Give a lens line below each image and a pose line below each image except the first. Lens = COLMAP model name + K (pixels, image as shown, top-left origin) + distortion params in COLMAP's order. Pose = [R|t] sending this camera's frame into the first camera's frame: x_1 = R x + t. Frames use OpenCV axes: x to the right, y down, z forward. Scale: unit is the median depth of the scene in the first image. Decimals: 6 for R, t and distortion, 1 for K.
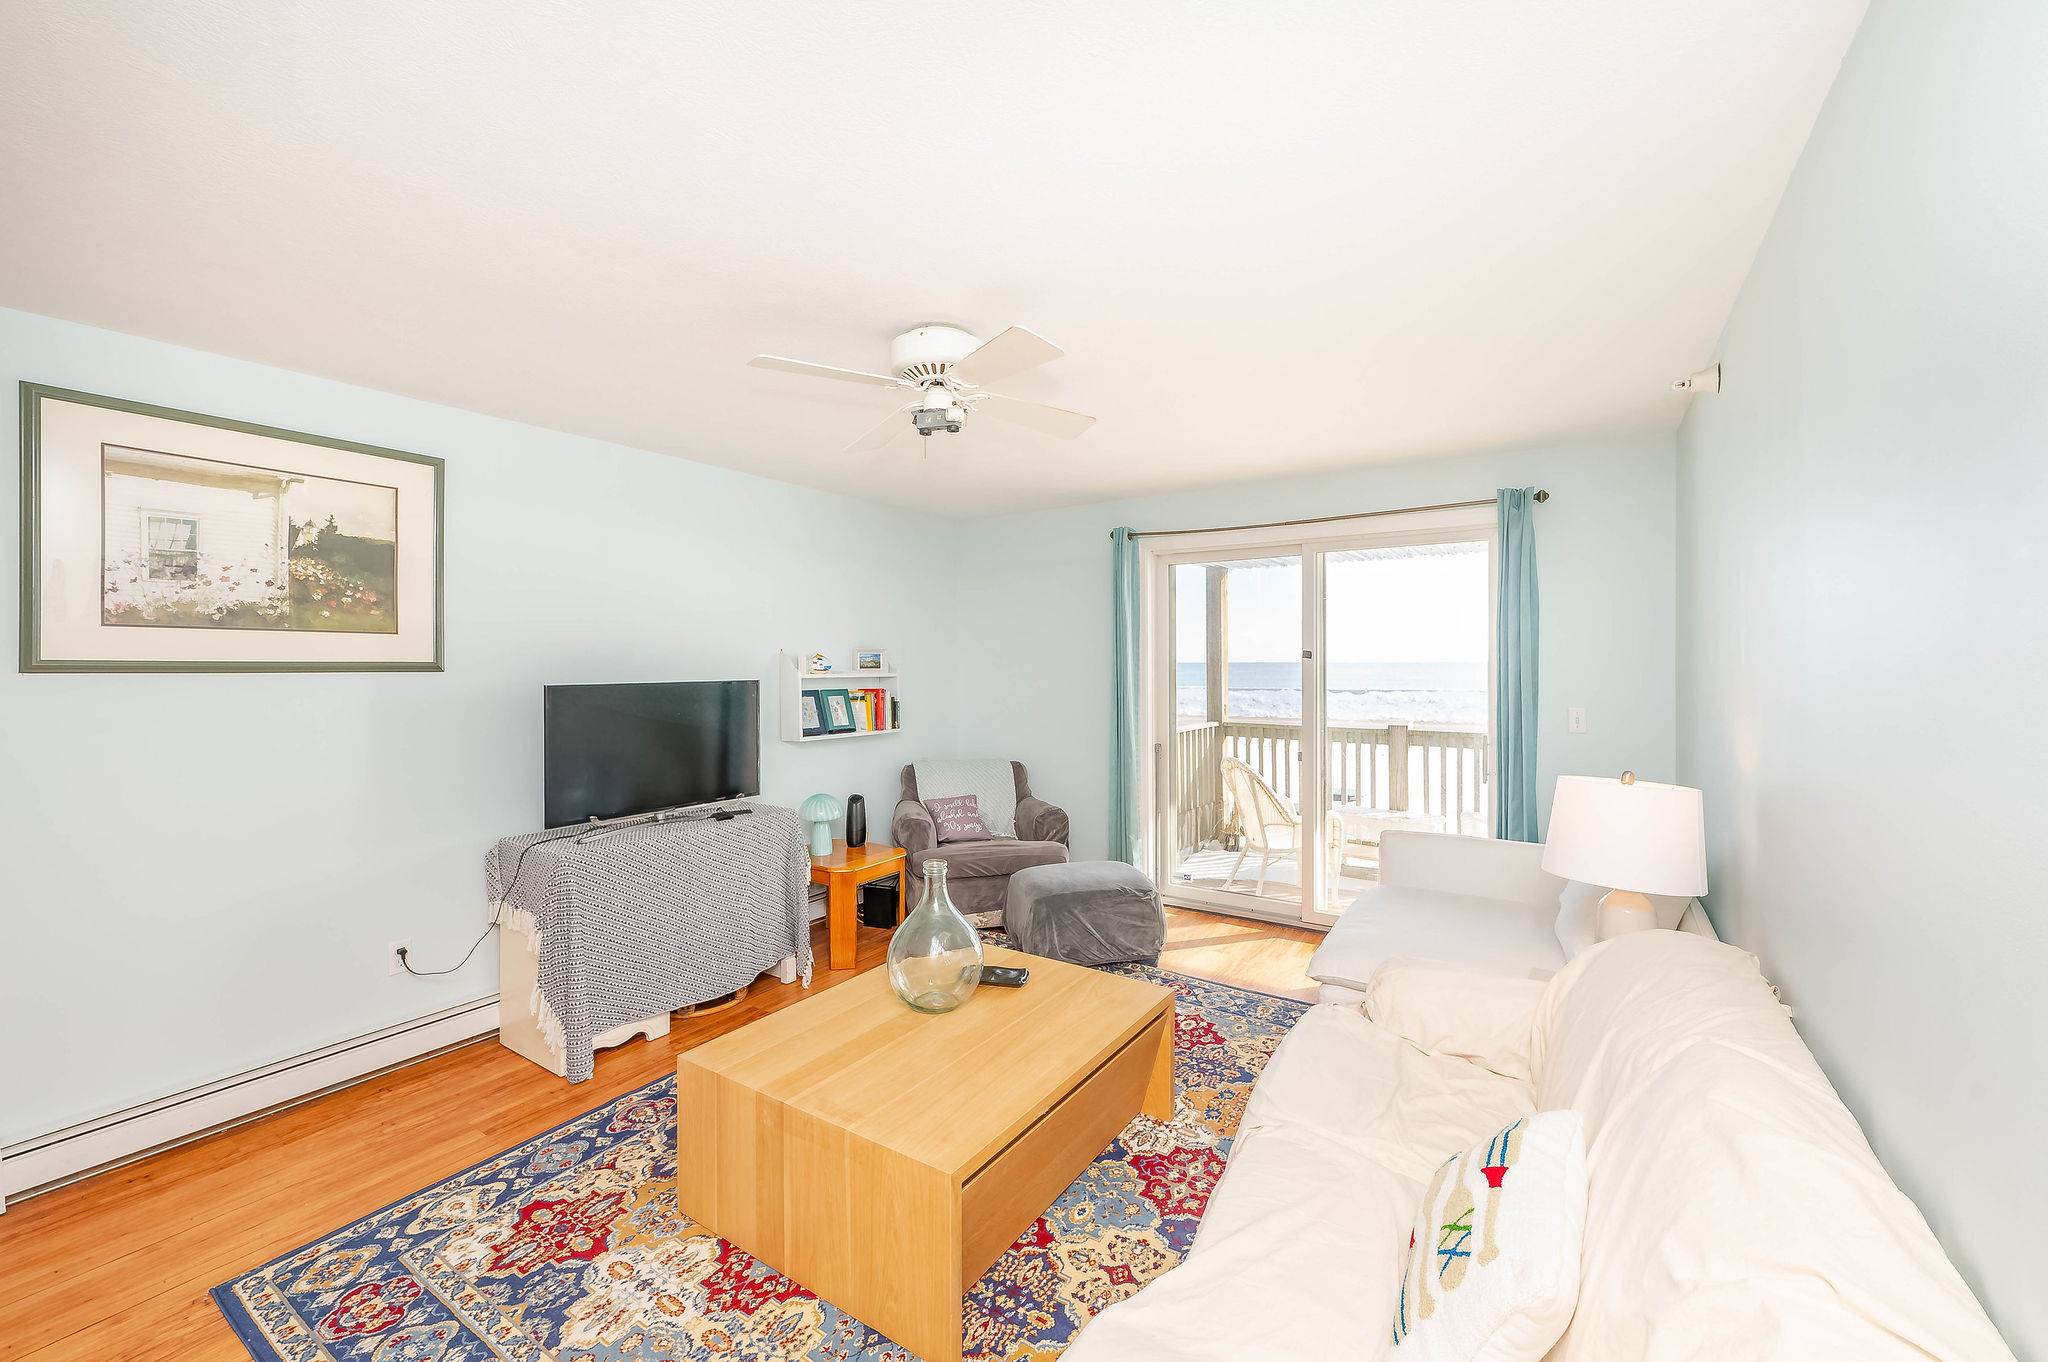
lens RADIAL K [[832.3, 0, 1019.7], [0, 832.3, 661.1], [0, 0, 1]] dist [-0.003696, 0.000034]
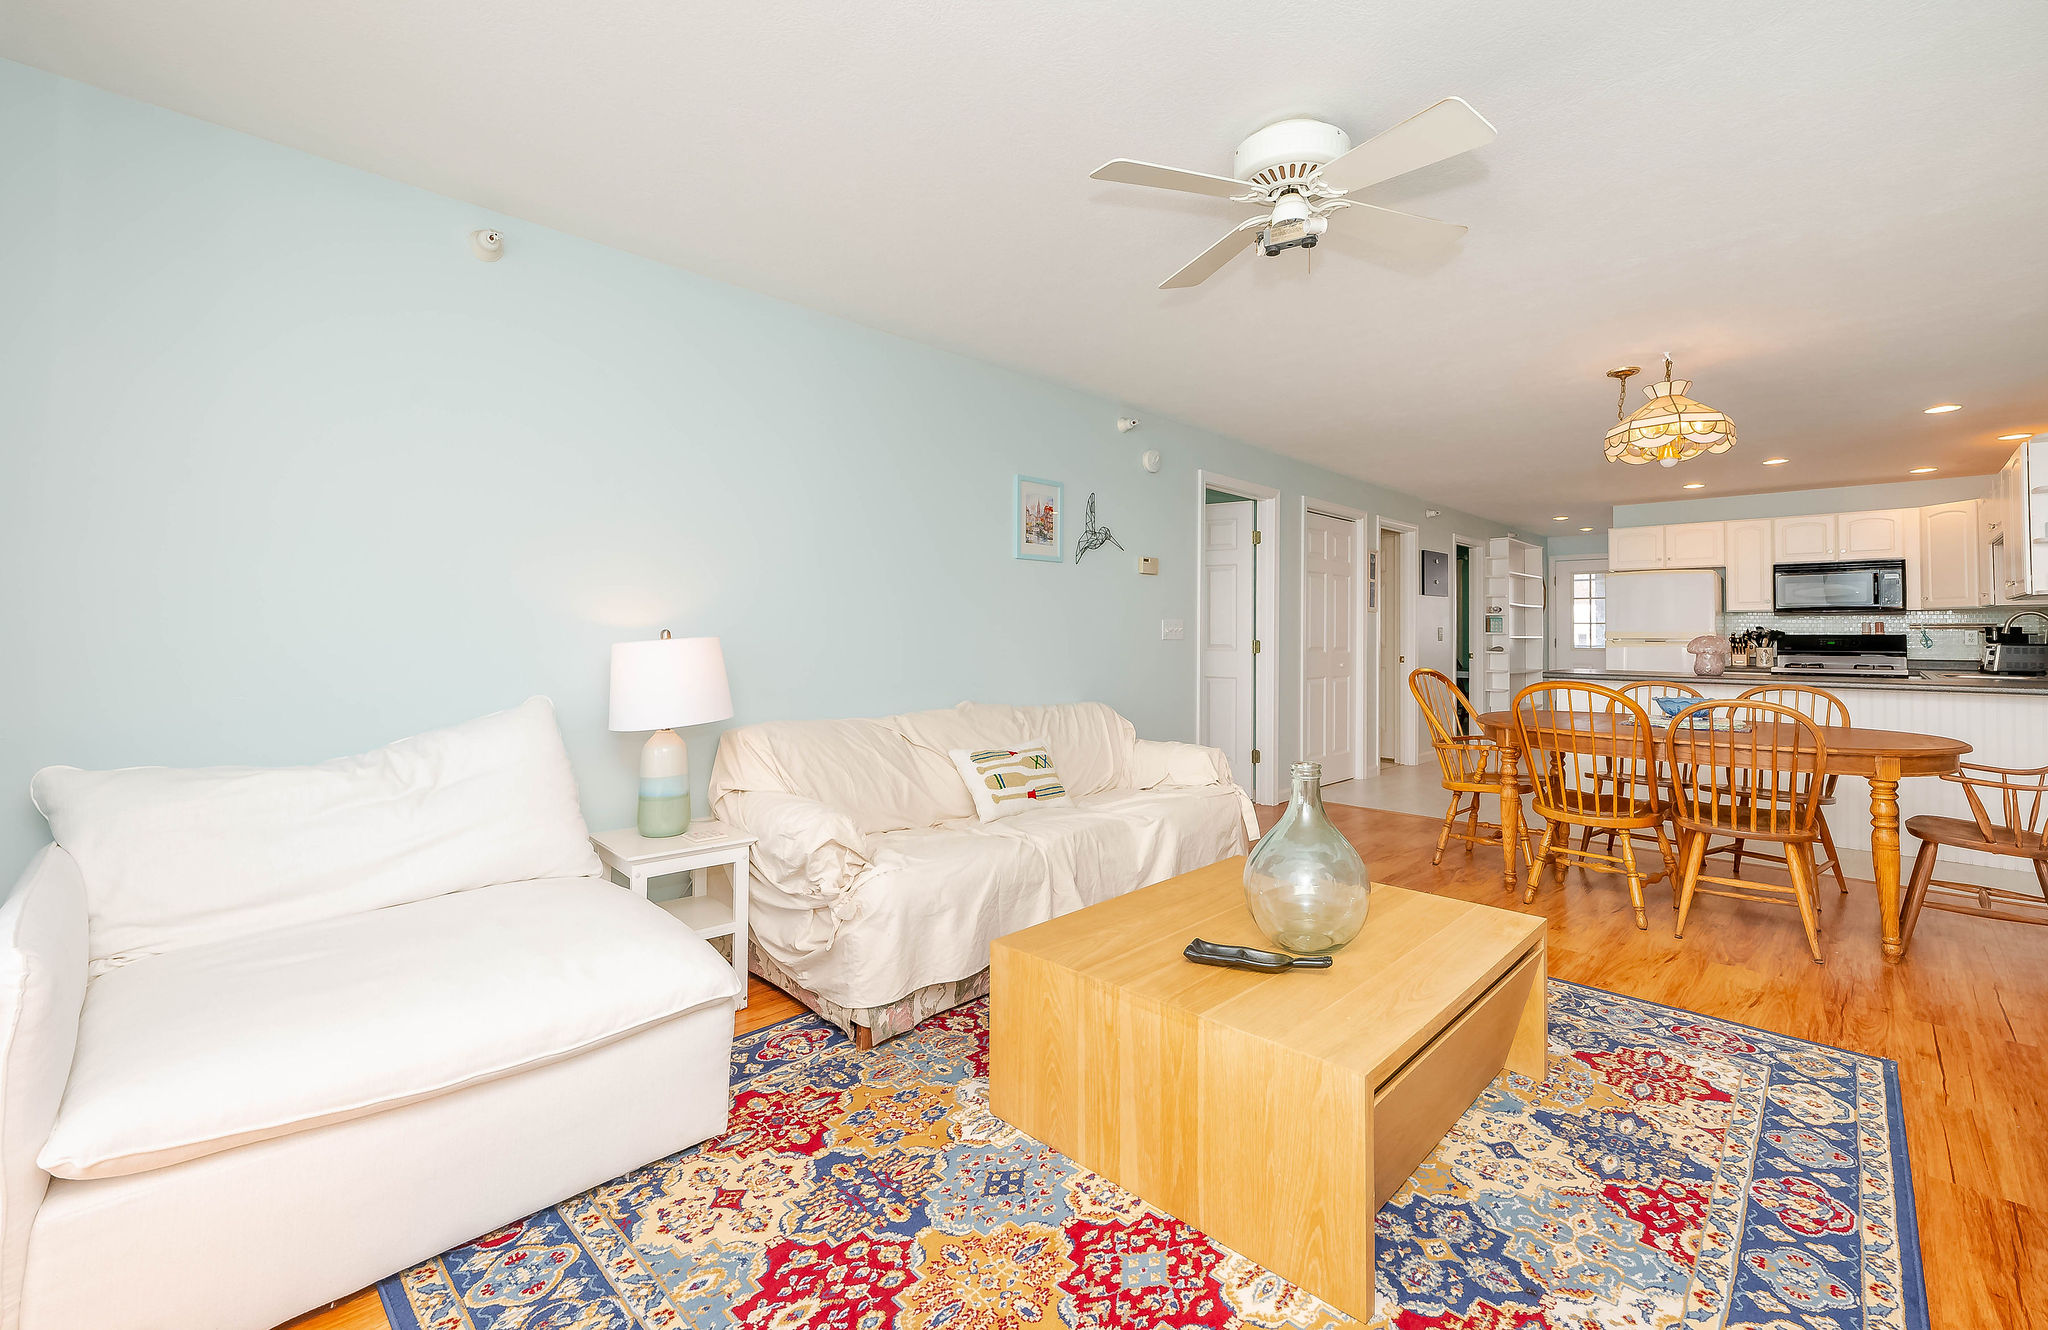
lens RADIAL K [[864.8, 0, 1040.5], [0, 864.8, 620.2], [0, 0, 1]] dist [0.001540, -0.000715]
pose [[-0.984450, -0.001663, 0.175655, 0.001792], [-0.004188, 0.999893, -0.014004, 0.099926], [-0.175613, -0.014522, -0.984352, 1.566566]]
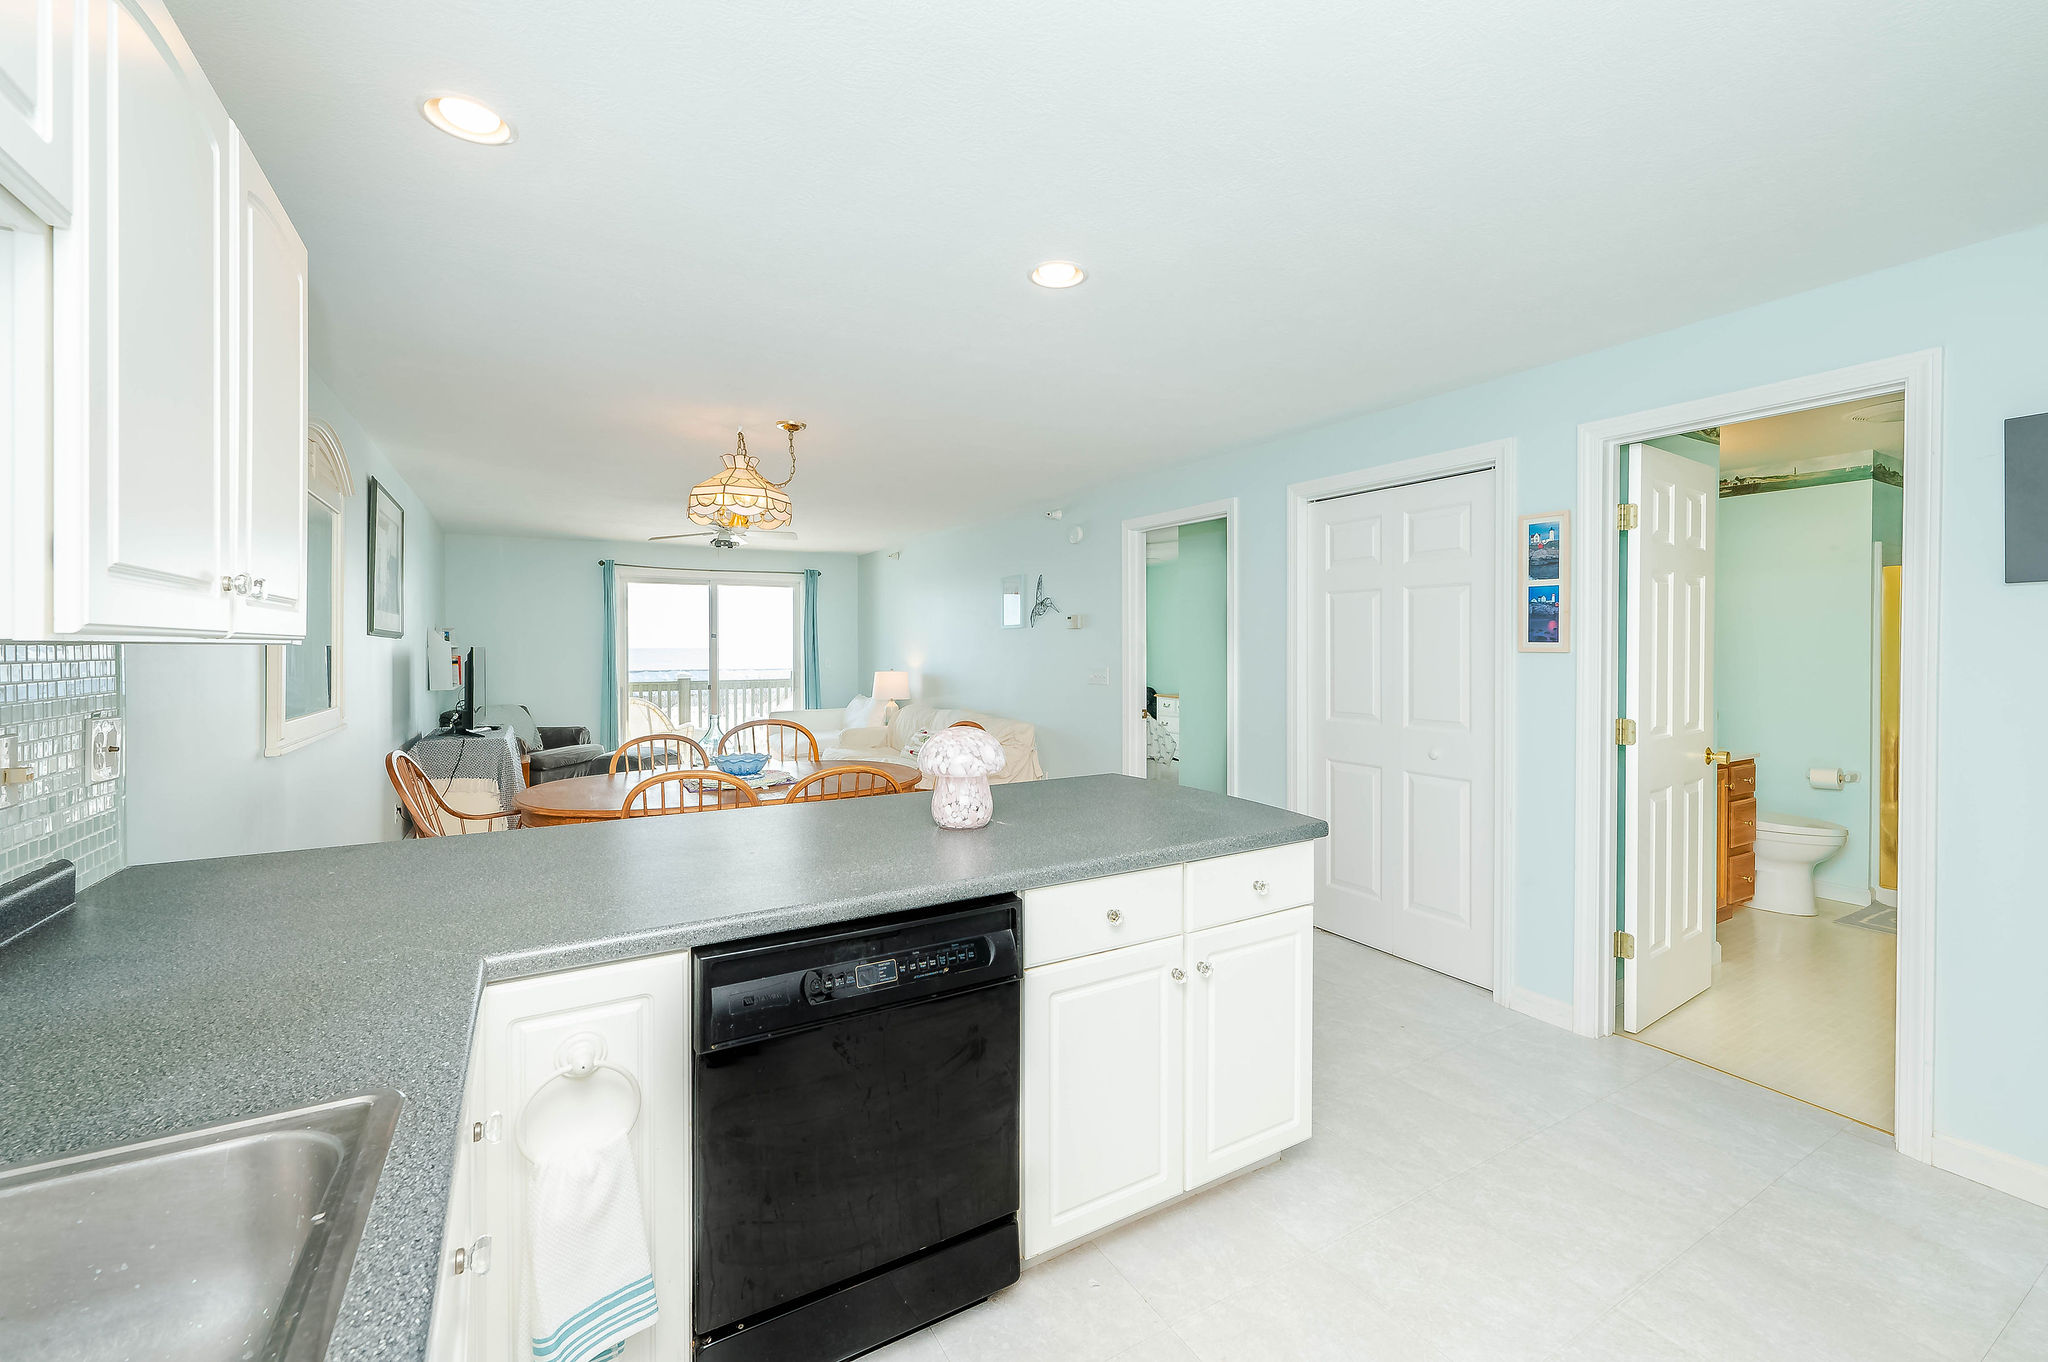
lens RADIAL K [[832.3, 0, 1039.4], [0, 832.3, 652.5], [0, 0, 1]] dist [-0.003696, 0.000034]
pose [[0.426028, -0.005474, 0.904693, -1.655709], [0.001457, 0.999985, 0.005364, 0.033138], [-0.904709, -0.000967, 0.426029, -0.816788]]
